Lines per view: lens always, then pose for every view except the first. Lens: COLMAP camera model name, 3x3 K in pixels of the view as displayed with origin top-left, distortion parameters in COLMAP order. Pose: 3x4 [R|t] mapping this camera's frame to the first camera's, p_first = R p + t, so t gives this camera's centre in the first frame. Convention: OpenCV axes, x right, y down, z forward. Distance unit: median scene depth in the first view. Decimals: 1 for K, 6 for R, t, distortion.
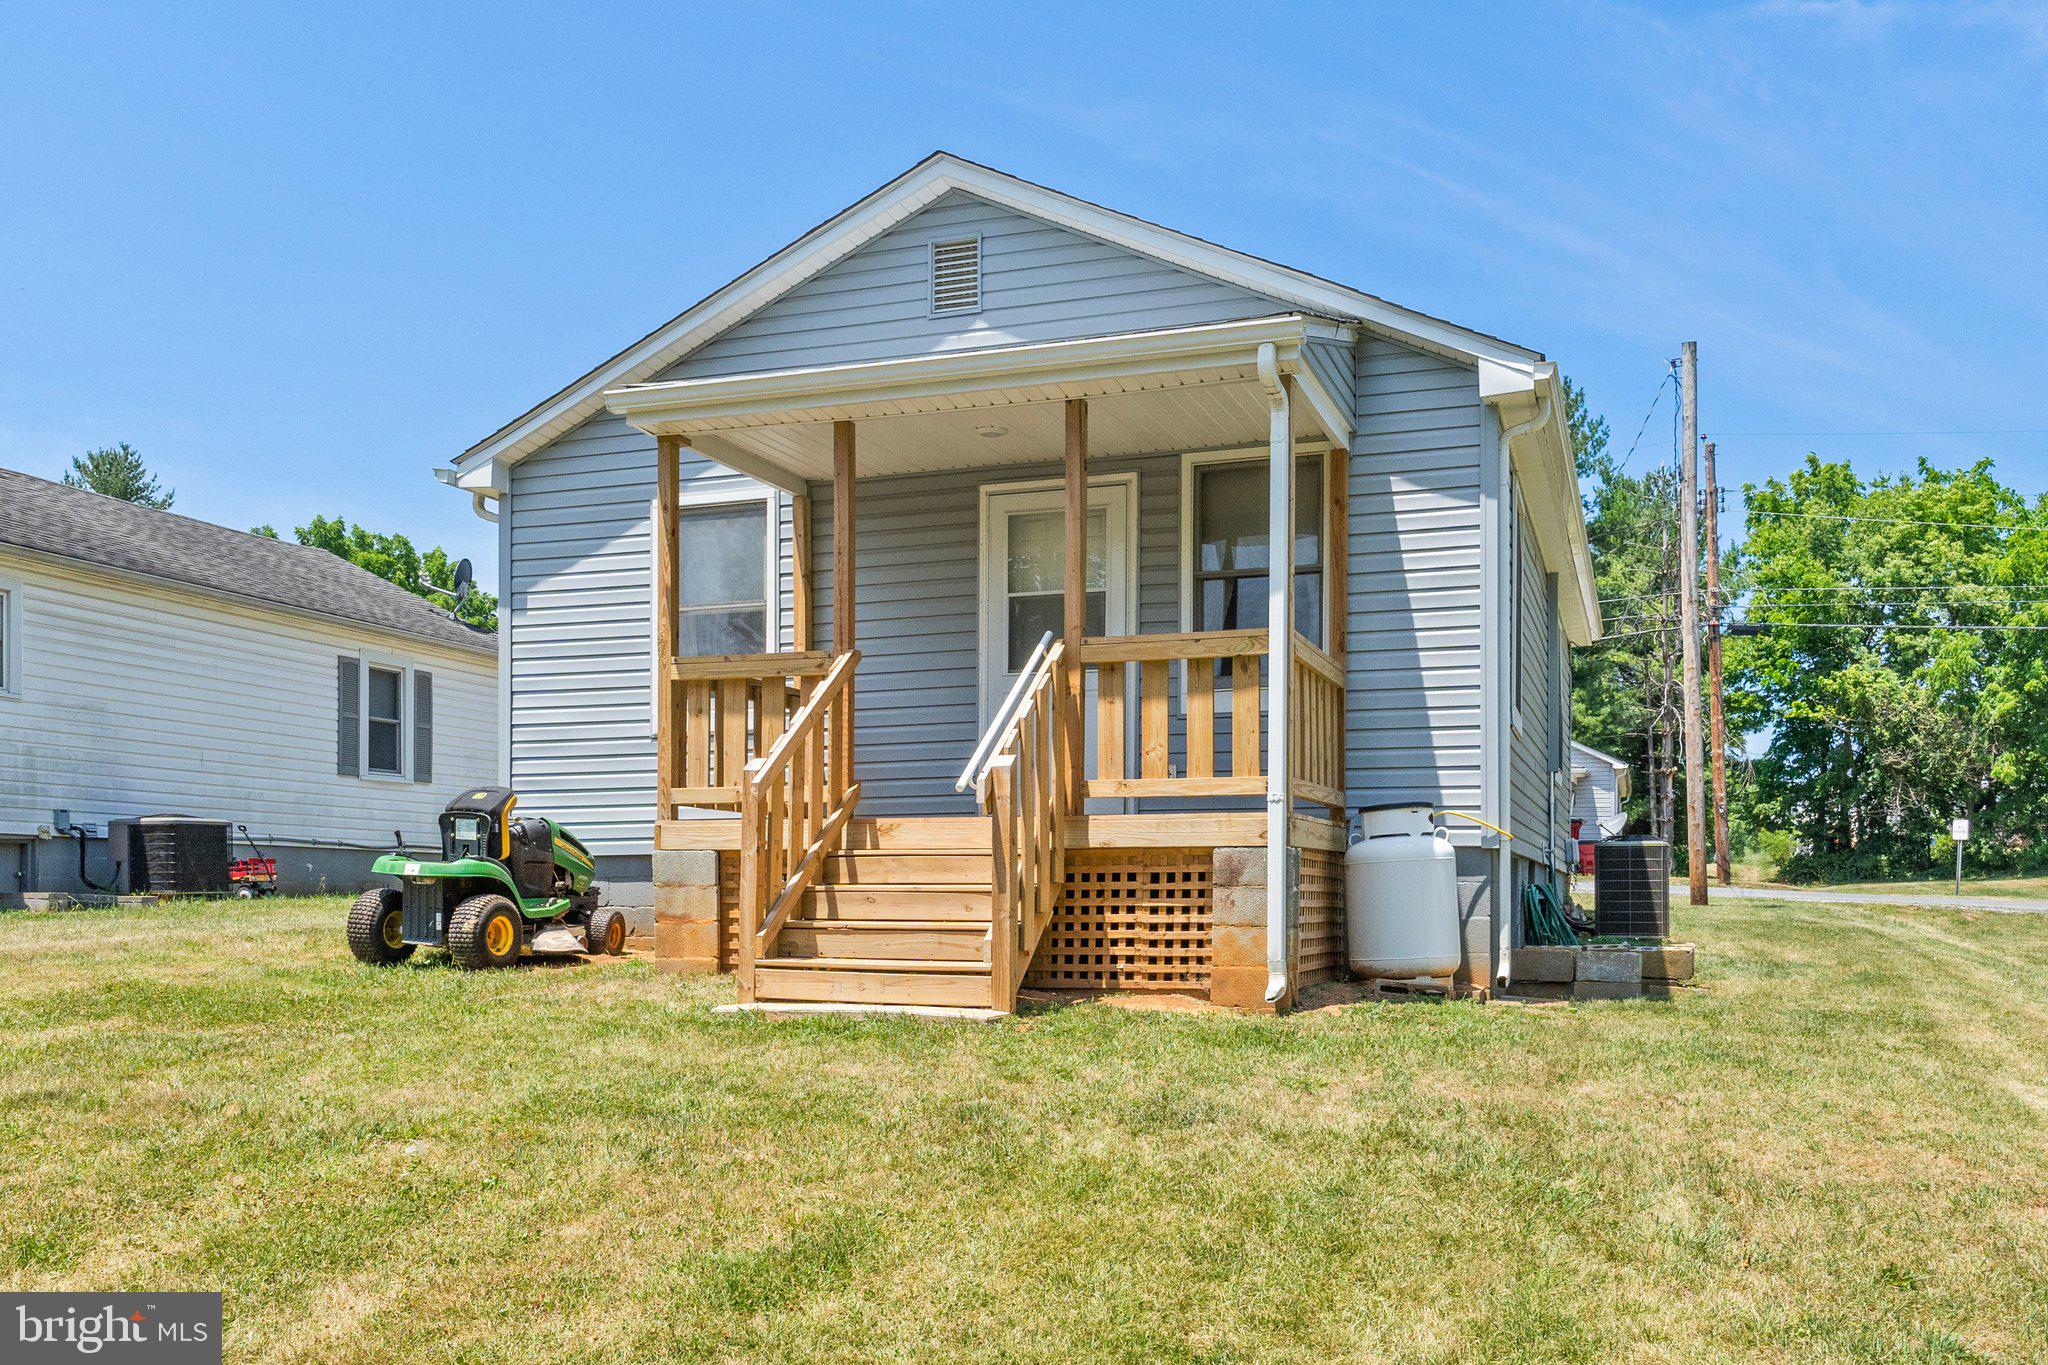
lens RADIAL K [[1761.0, 0, 1025.1], [0, 1761.0, 868.0], [0, 0, 1]] dist [0.000305, 0.001772]
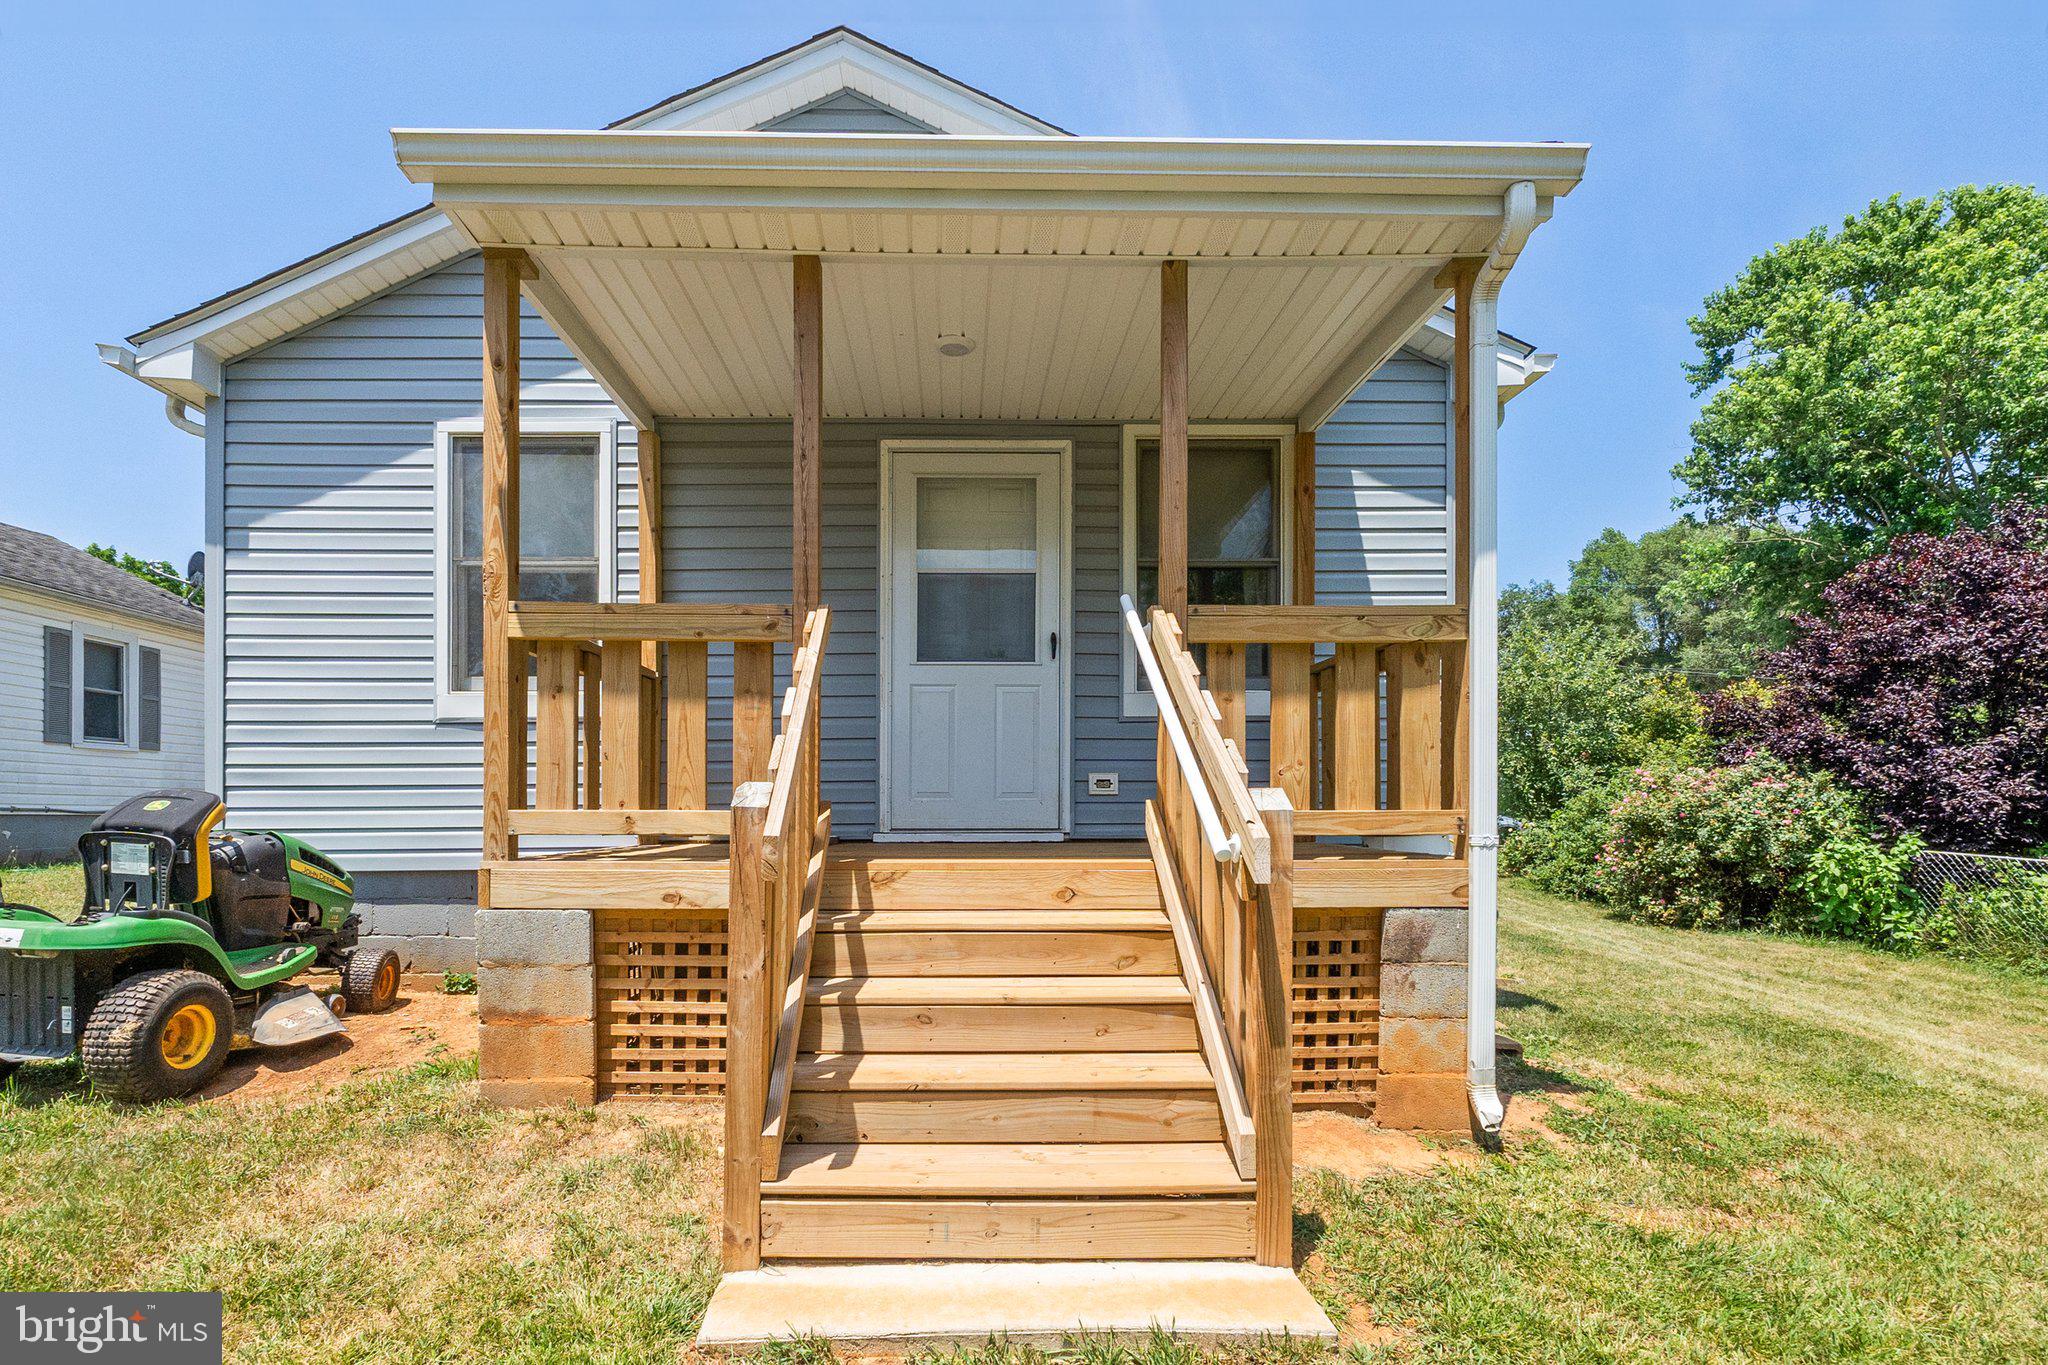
lens RADIAL K [[1007.7, 0, 1018.5], [0, 1007.7, 809.2], [0, 0, 1]] dist [-0.006379, -0.002328]
pose [[0.934457, -0.000569, 0.356076, -0.141682], [-0.002849, 0.999955, 0.009075, -0.043973], [-0.356065, -0.009495, 0.934413, 0.534430]]
